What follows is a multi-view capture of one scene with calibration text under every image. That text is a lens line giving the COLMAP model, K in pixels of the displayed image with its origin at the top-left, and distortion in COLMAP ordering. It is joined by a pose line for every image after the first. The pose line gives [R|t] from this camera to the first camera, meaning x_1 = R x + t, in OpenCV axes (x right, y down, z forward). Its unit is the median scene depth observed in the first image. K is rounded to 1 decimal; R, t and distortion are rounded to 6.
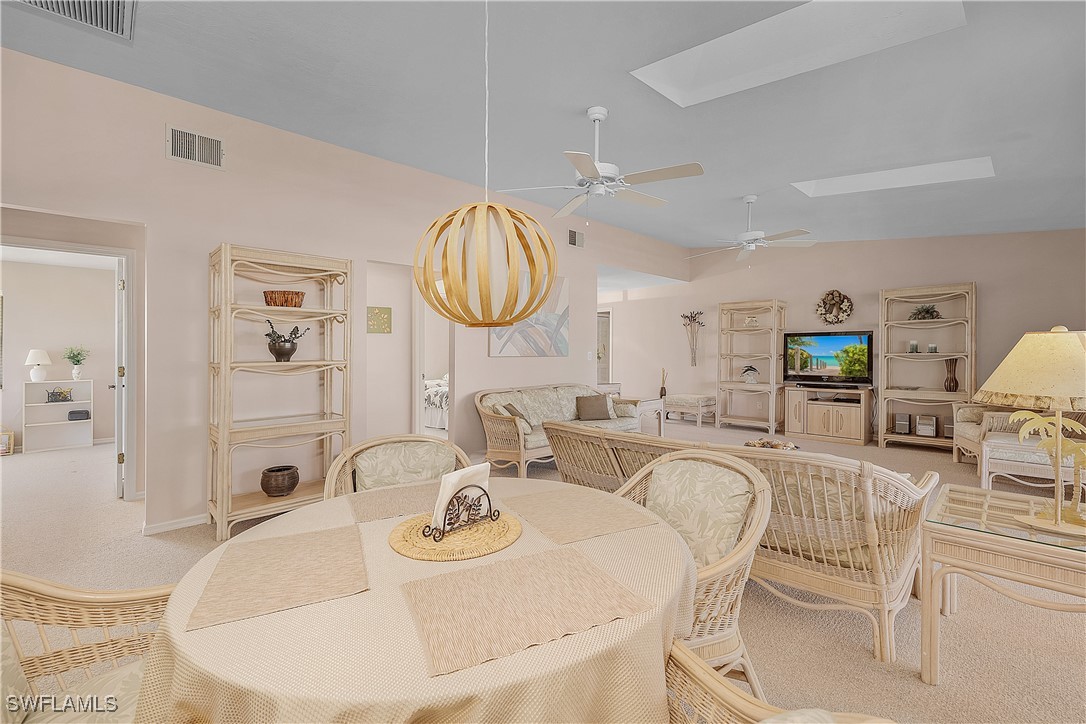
lens RADIAL K [[463.6, 0, 540.9], [0, 463.6, 361.1], [0, 0, 1]] dist [-0.001948, 0.000033]
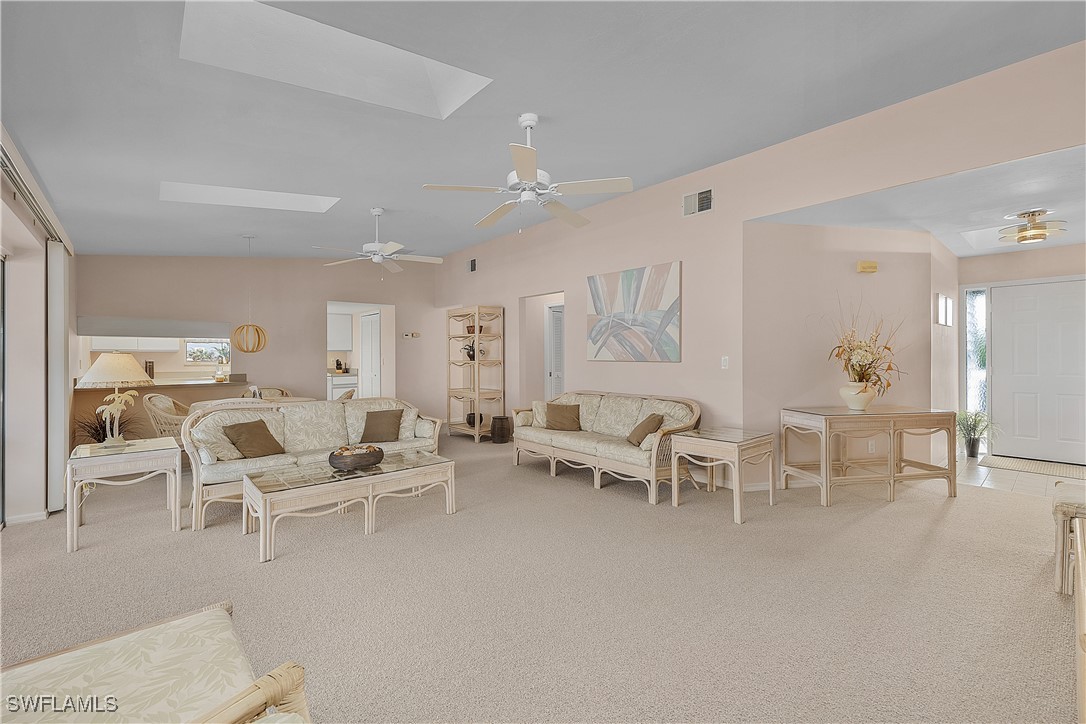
lens RADIAL K [[463.6, 0, 533.9], [0, 463.6, 359.4], [0, 0, 1]] dist [-0.001948, 0.000033]
pose [[-0.062920, 0.012642, -0.997938, 0.800950], [-0.016473, 0.999770, 0.013704, -0.020535], [0.997883, 0.017301, -0.062698, 0.766065]]
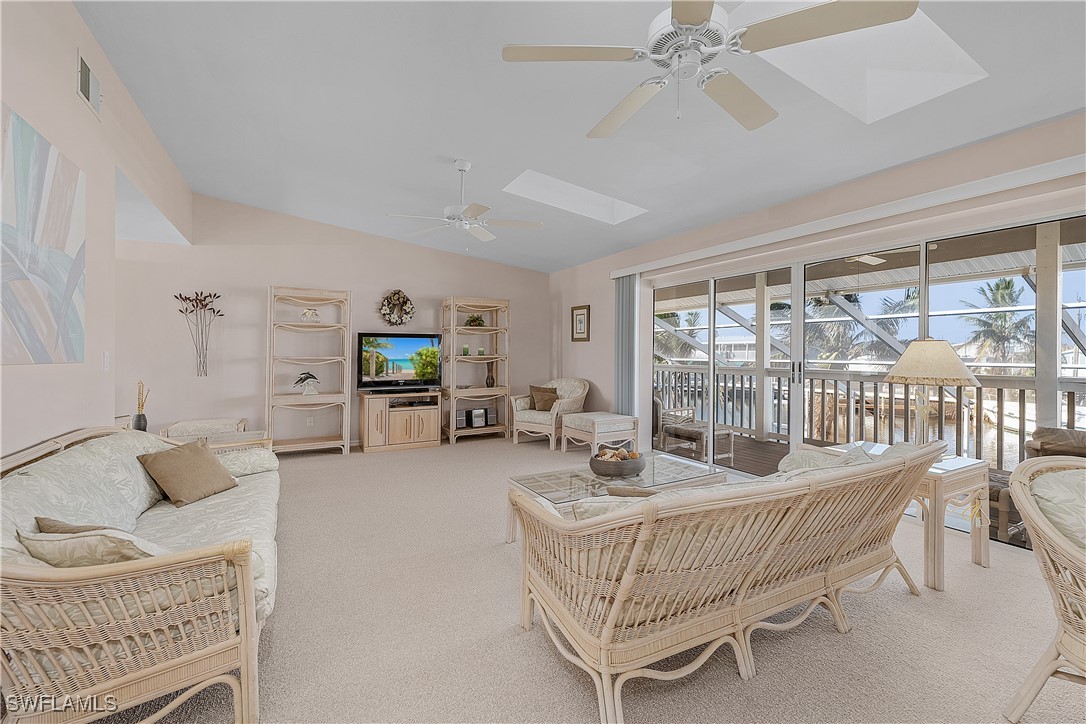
lens RADIAL K [[463.6, 0, 543.6], [0, 463.6, 359.1], [0, 0, 1]] dist [-0.001948, 0.000033]
pose [[0.259937, -0.005525, 0.965610, -0.221201], [0.019245, 0.999815, 0.000540, -0.005650], [-0.965434, 0.018443, 0.259995, 0.471442]]
